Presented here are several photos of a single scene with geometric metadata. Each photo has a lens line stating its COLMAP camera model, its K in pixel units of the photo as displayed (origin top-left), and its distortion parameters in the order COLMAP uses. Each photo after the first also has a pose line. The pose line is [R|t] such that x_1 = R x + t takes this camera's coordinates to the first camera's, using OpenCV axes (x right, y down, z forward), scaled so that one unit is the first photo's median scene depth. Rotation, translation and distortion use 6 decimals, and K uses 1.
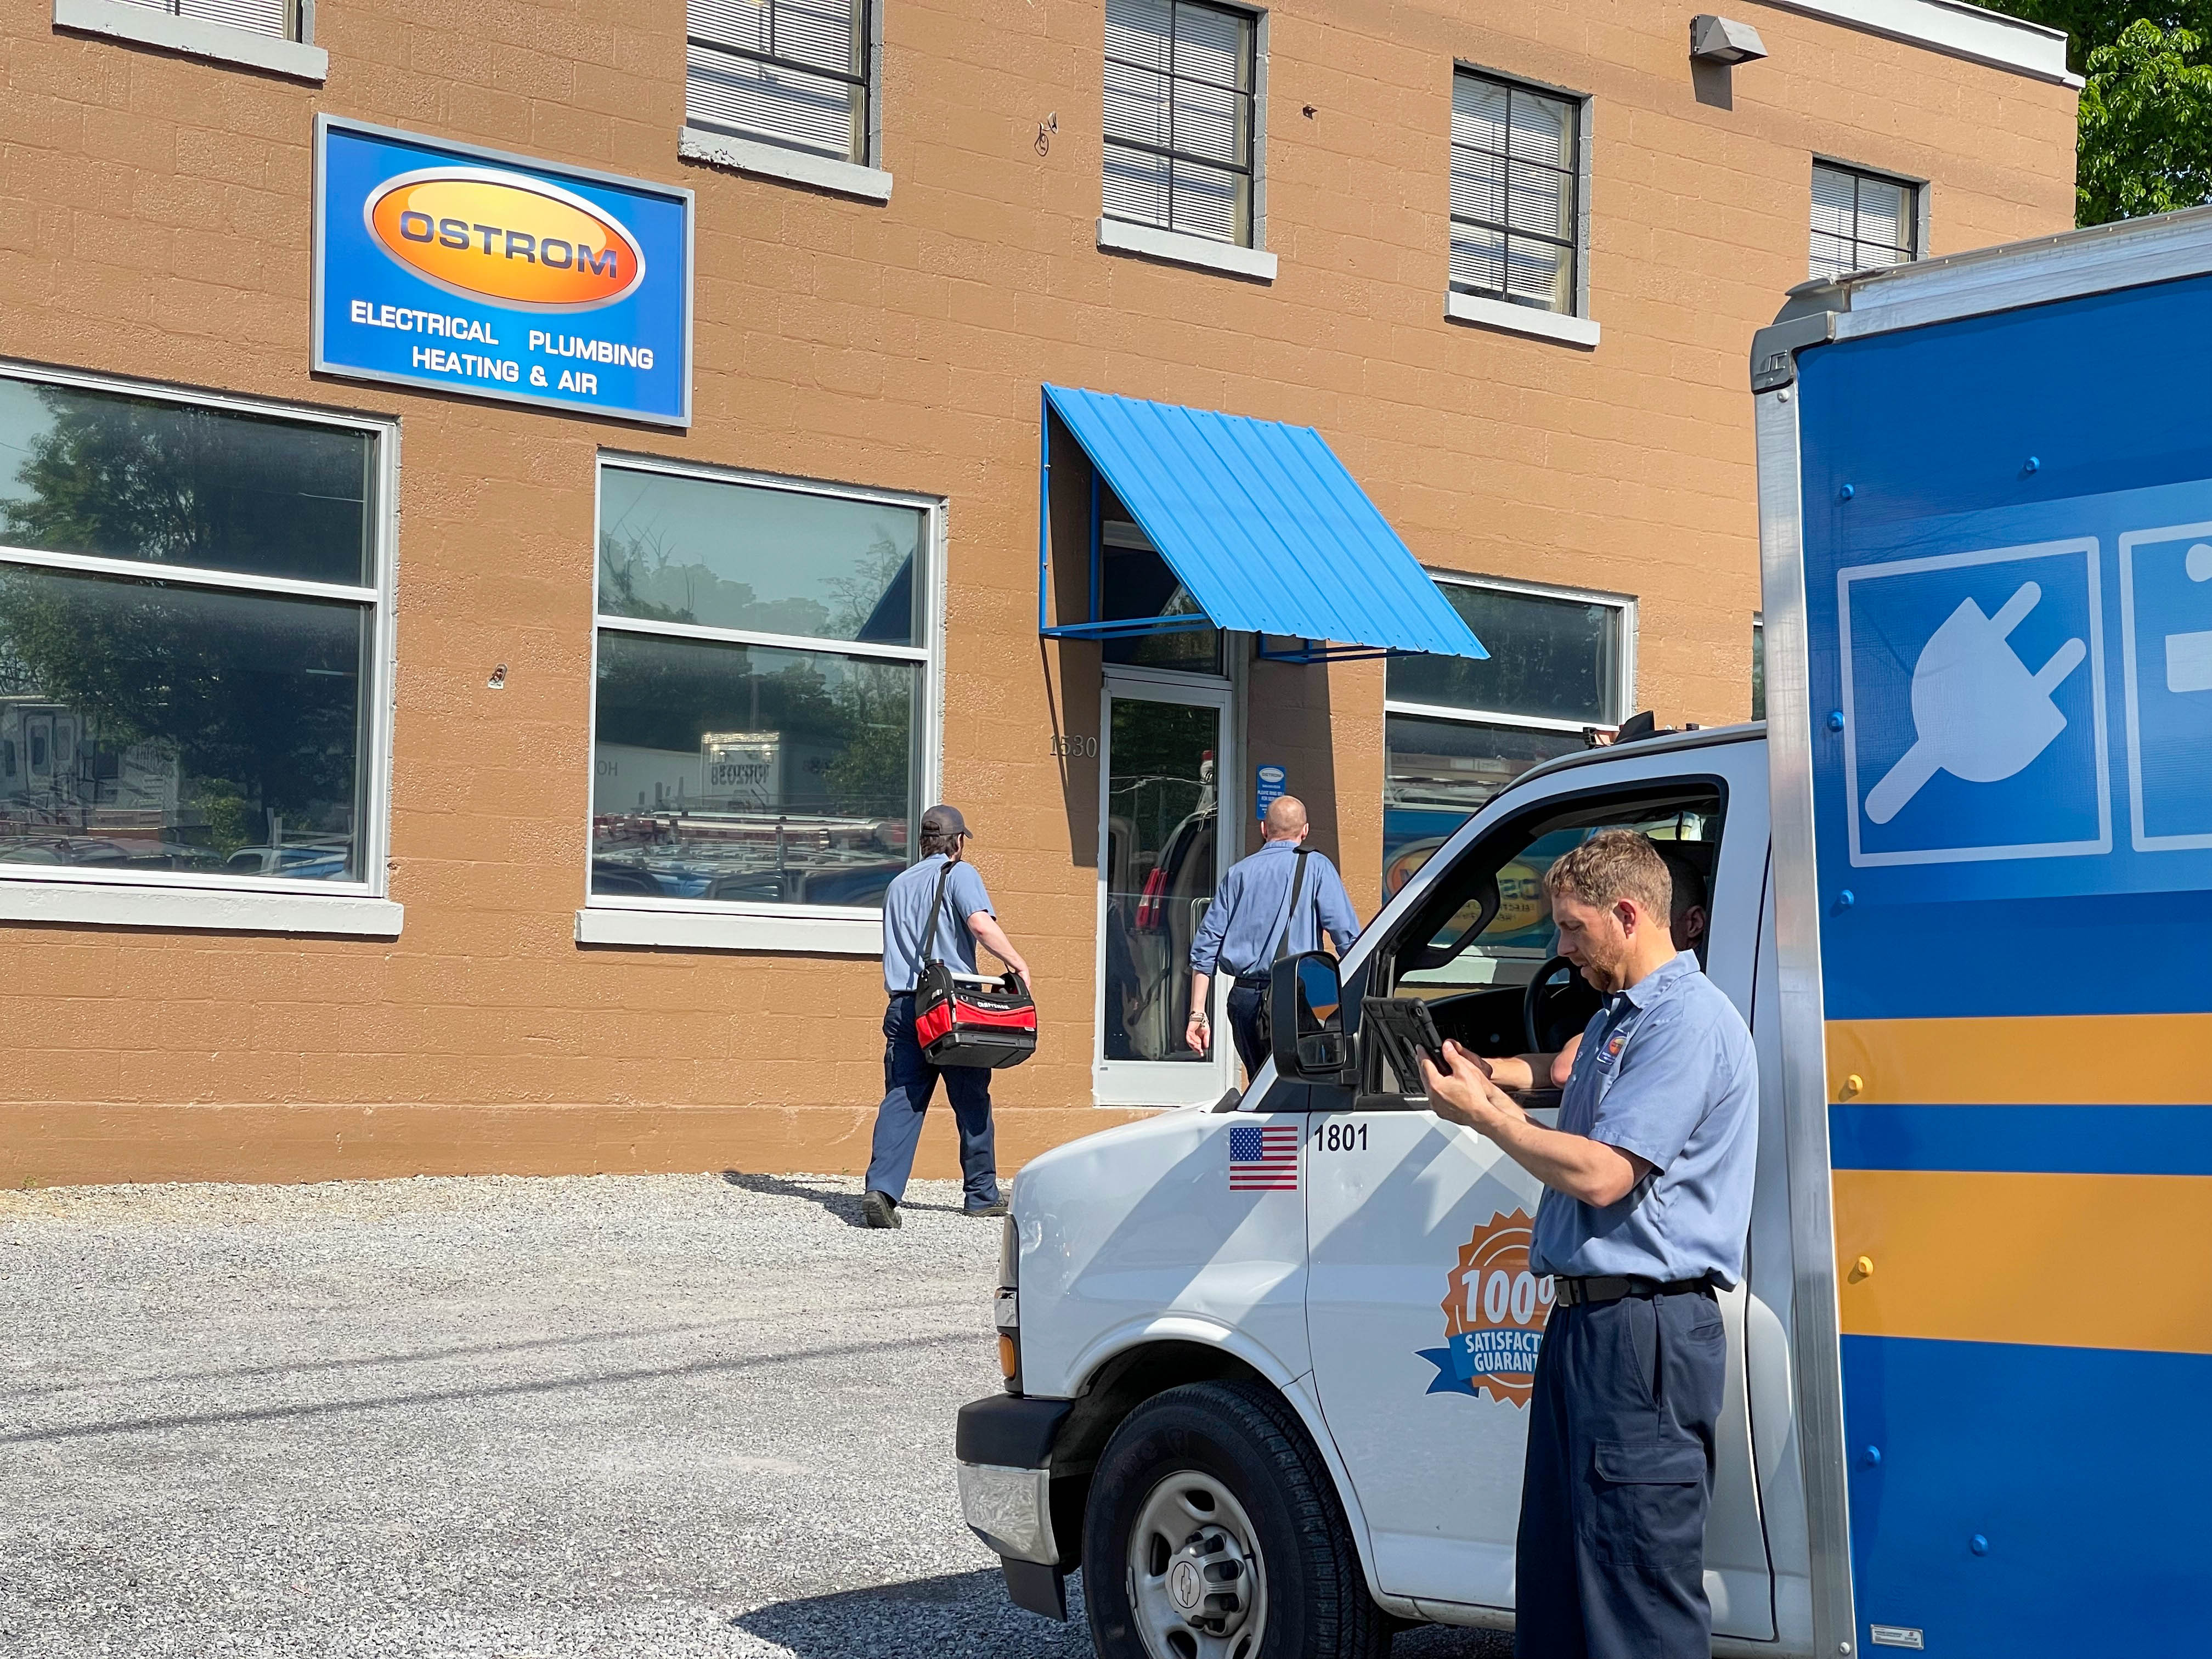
lens RADIAL K [[4064.7, 0, 1124.7], [0, 4064.7, 853.2], [0, 0, 1]] dist [0.221658, 0.015723]
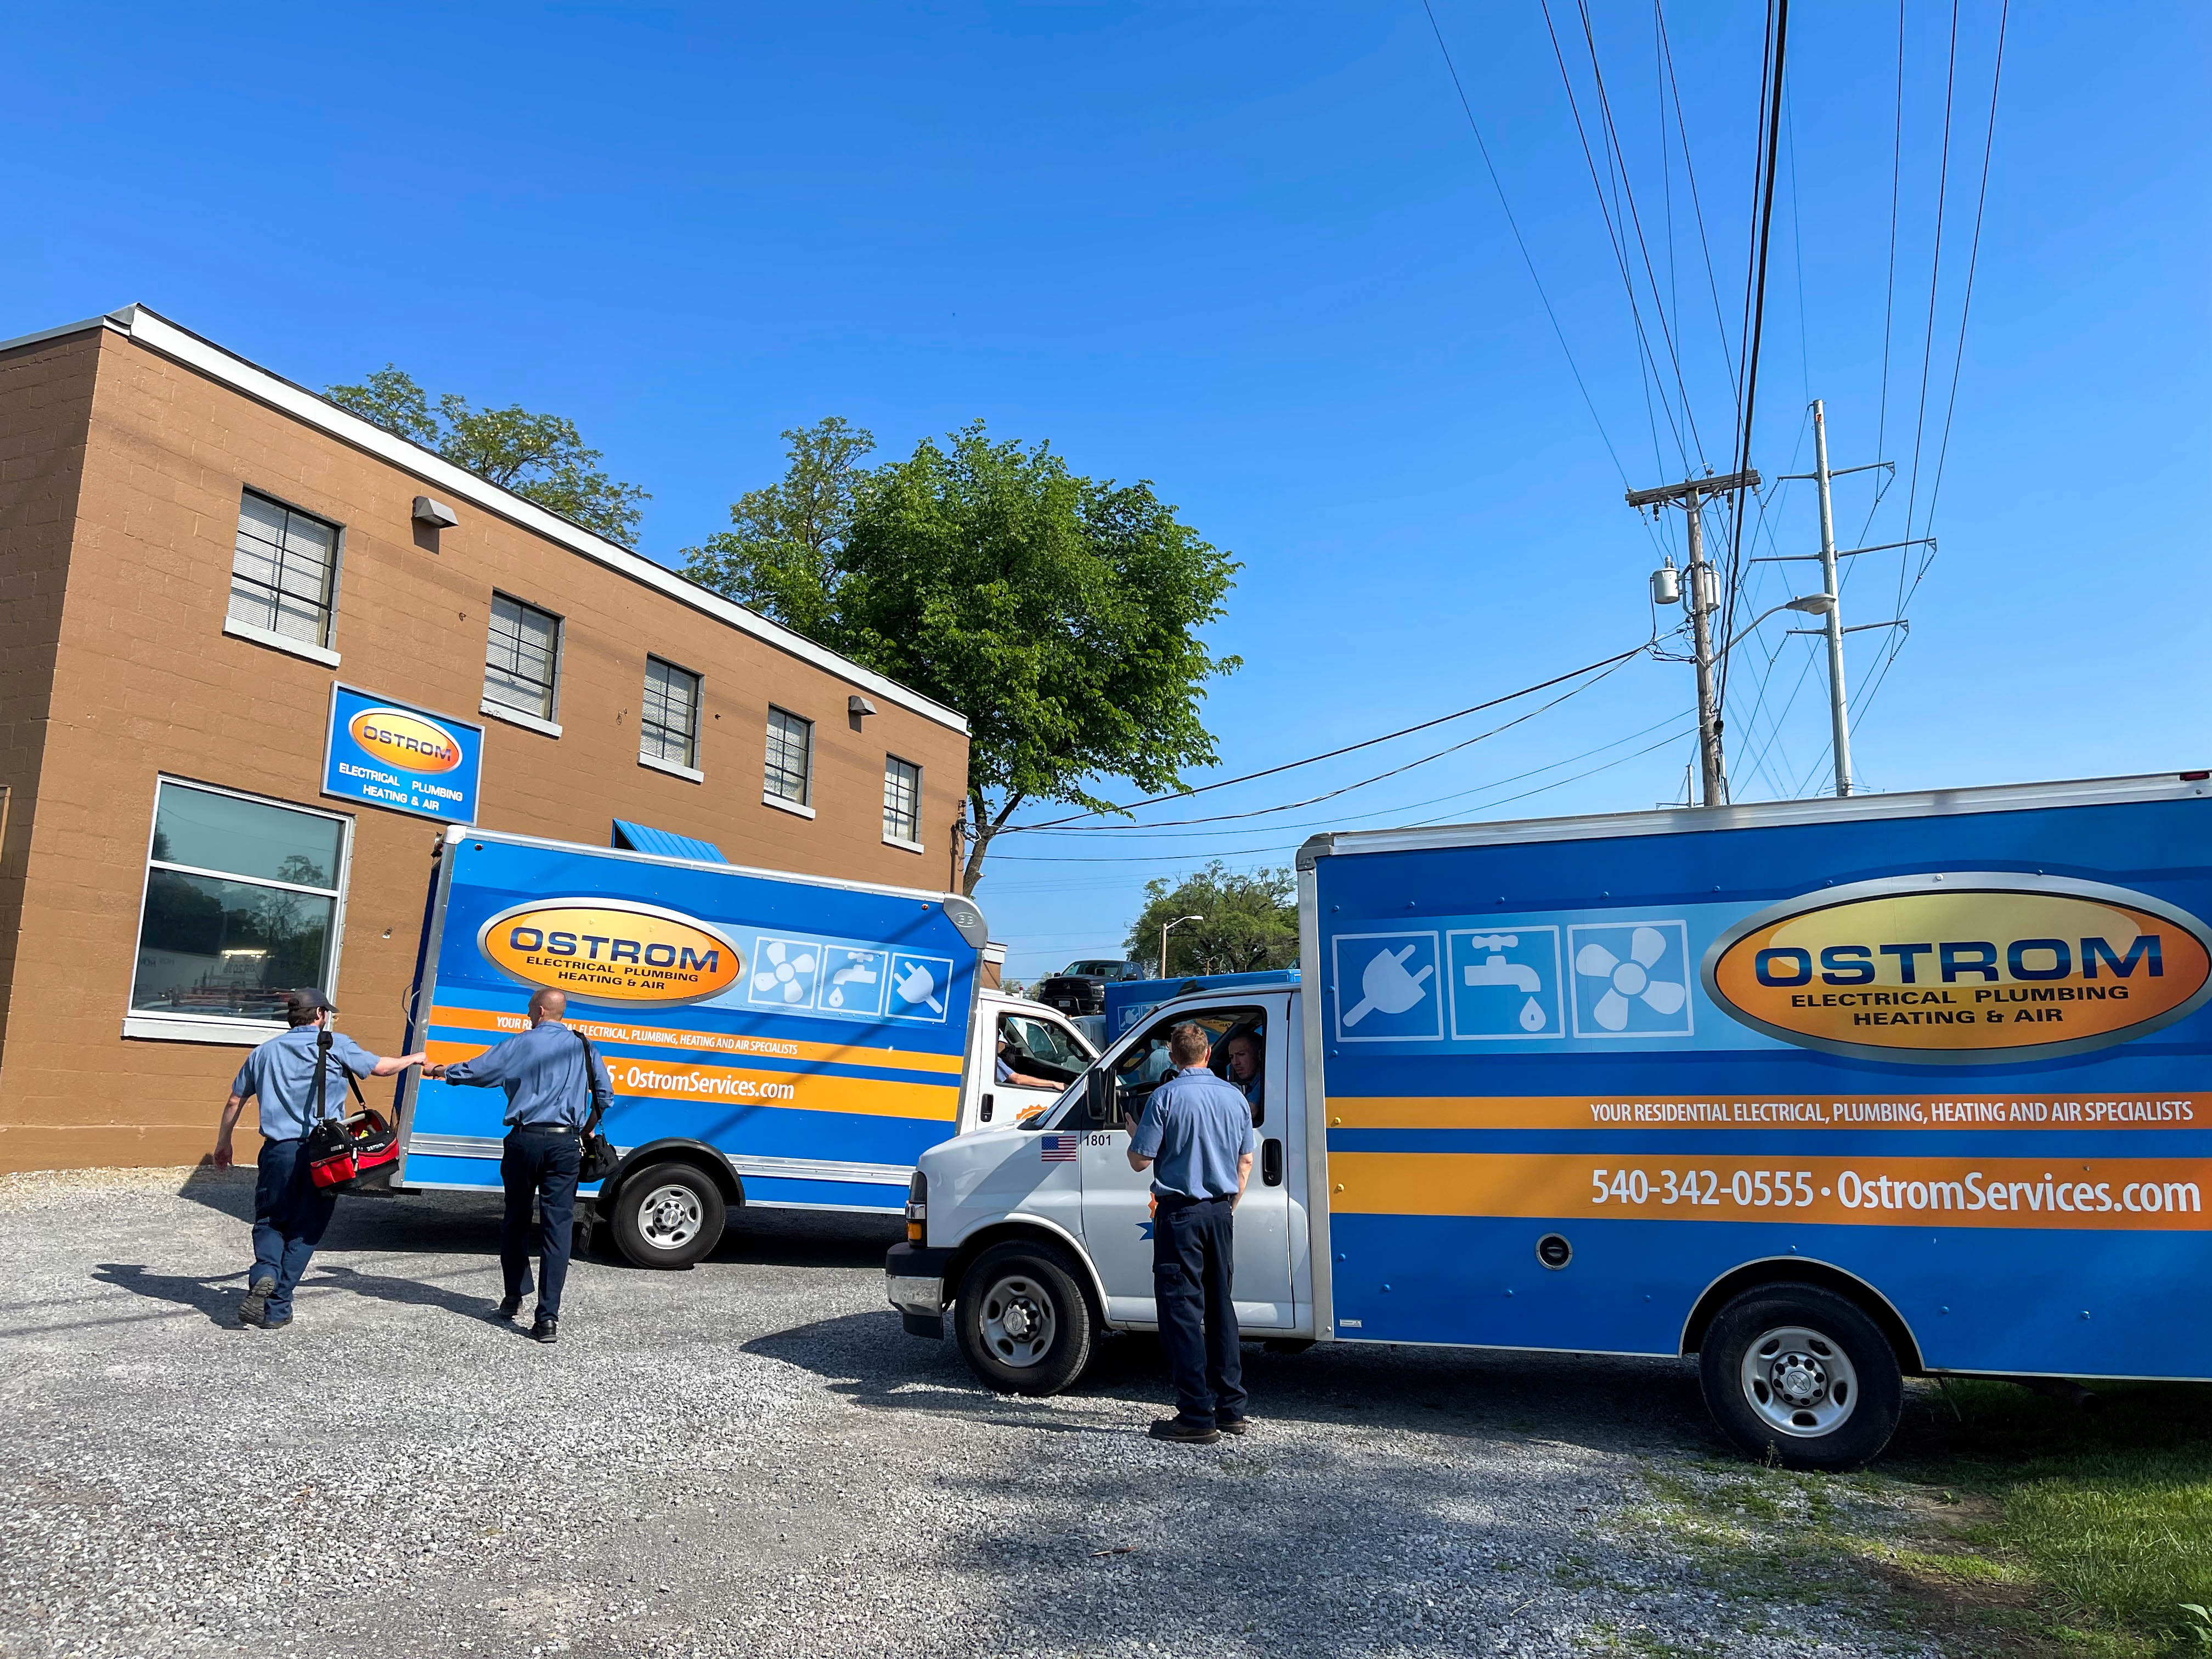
lens RADIAL K [[1660.5, 0, 1093.4], [0, 1660.5, 830.9], [0, 0, 1]] dist [0.076992, -0.095329]
pose [[0.912815, 0.073133, 0.401772, -0.175626], [-0.027123, 0.992519, -0.119042, 0.000065], [-0.407472, 0.097766, 0.907969, 0.007259]]
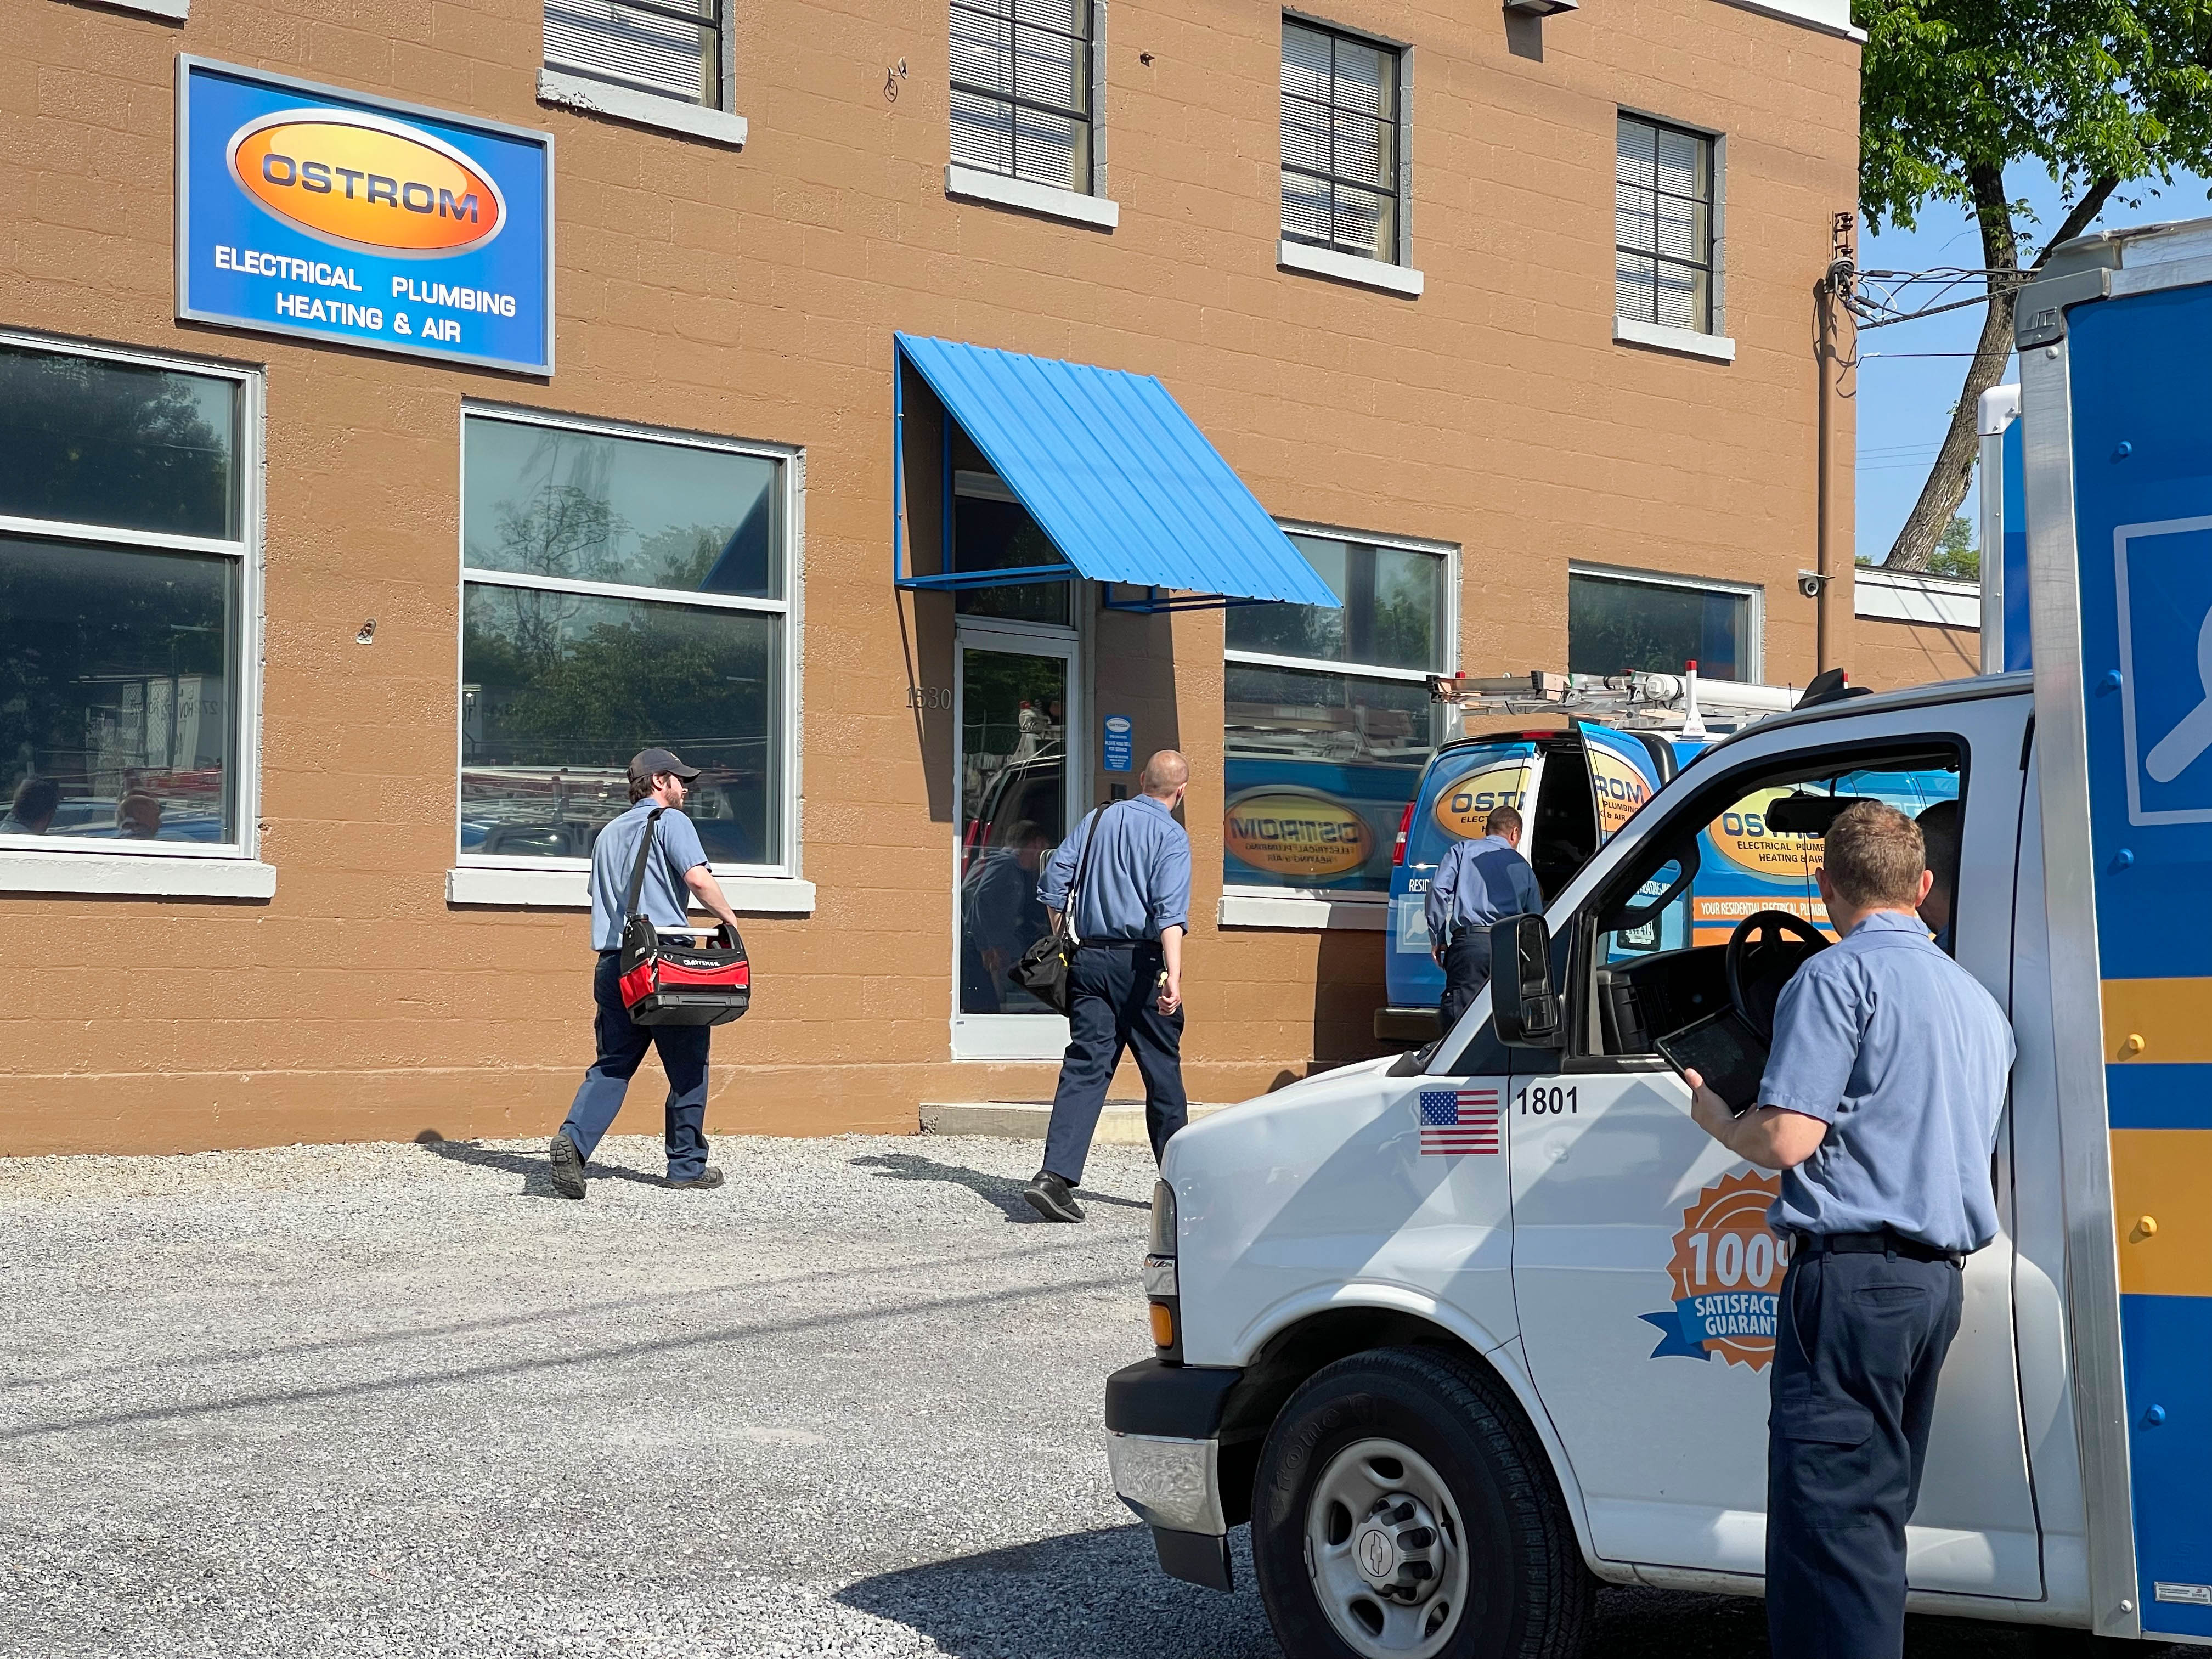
lens RADIAL K [[4069.1, 0, 1112.5], [0, 4069.1, 820.2], [0, 0, 1]] dist [0.204454, 0.318055]
pose [[0.996151, -0.009640, 0.087126, -0.062087], [0.009142, 0.999940, 0.006115, -0.002504], [-0.087180, -0.005295, 0.996179, 0.008332]]
